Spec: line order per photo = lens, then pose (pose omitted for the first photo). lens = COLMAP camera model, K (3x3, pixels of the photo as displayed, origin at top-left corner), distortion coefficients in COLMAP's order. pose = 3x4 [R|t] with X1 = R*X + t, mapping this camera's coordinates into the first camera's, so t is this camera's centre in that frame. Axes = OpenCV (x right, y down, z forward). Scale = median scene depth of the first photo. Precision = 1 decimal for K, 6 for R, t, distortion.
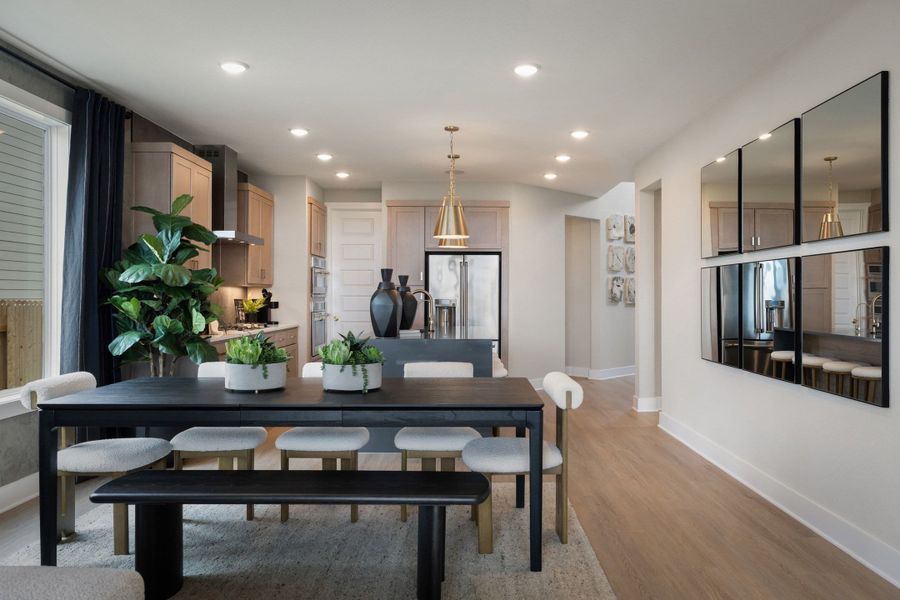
lens RADIAL K [[651.2, 0, 455.7], [0, 651.2, 300.5], [0, 0, 1]] dist [-0.006750, -0.000704]
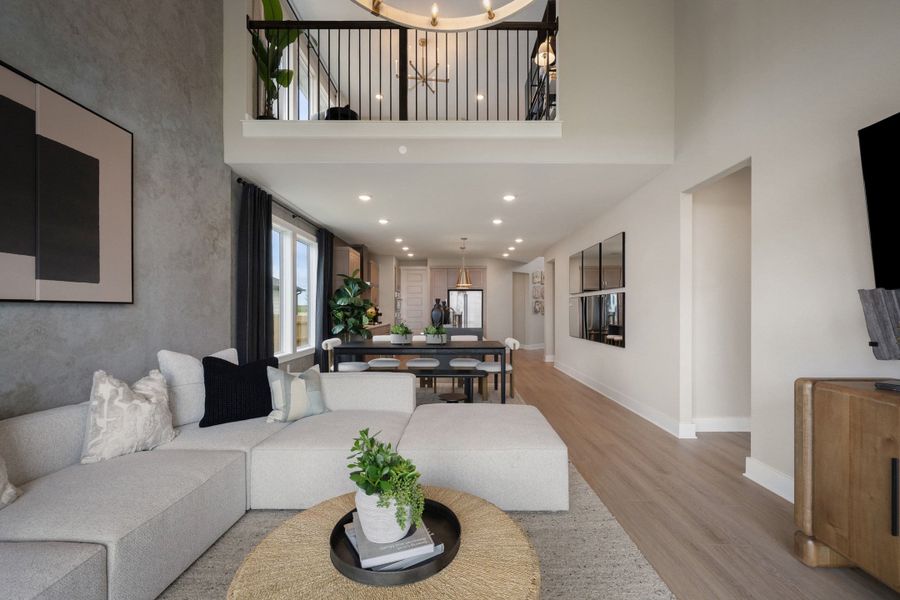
lens RADIAL K [[367.6, 0, 449.6], [0, 367.6, 310.7], [0, 0, 1]] dist [0.001534, -0.000197]
pose [[0.999994, -0.002530, -0.002553, -0.057162], [0.002516, 0.999982, -0.005417, 0.002622], [0.002567, 0.005411, 0.999982, -0.330455]]
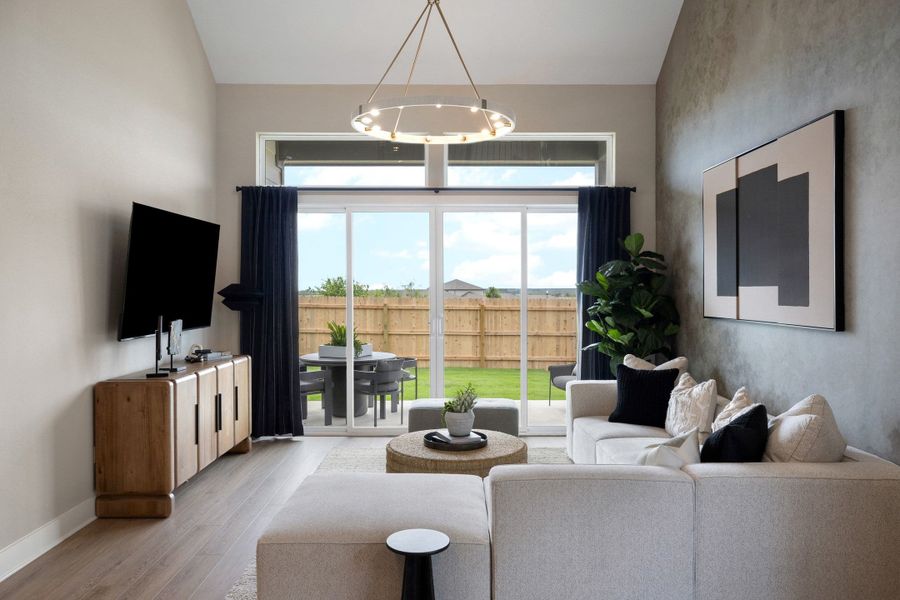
lens RADIAL K [[651.2, 0, 455.7], [0, 651.2, 300.5], [0, 0, 1]] dist [-0.006750, -0.000704]
pose [[-0.999777, -0.001133, -0.021077, -0.074541], [-0.001705, 0.999630, 0.027158, -0.053632], [0.021038, 0.027188, -0.999409, 0.716002]]
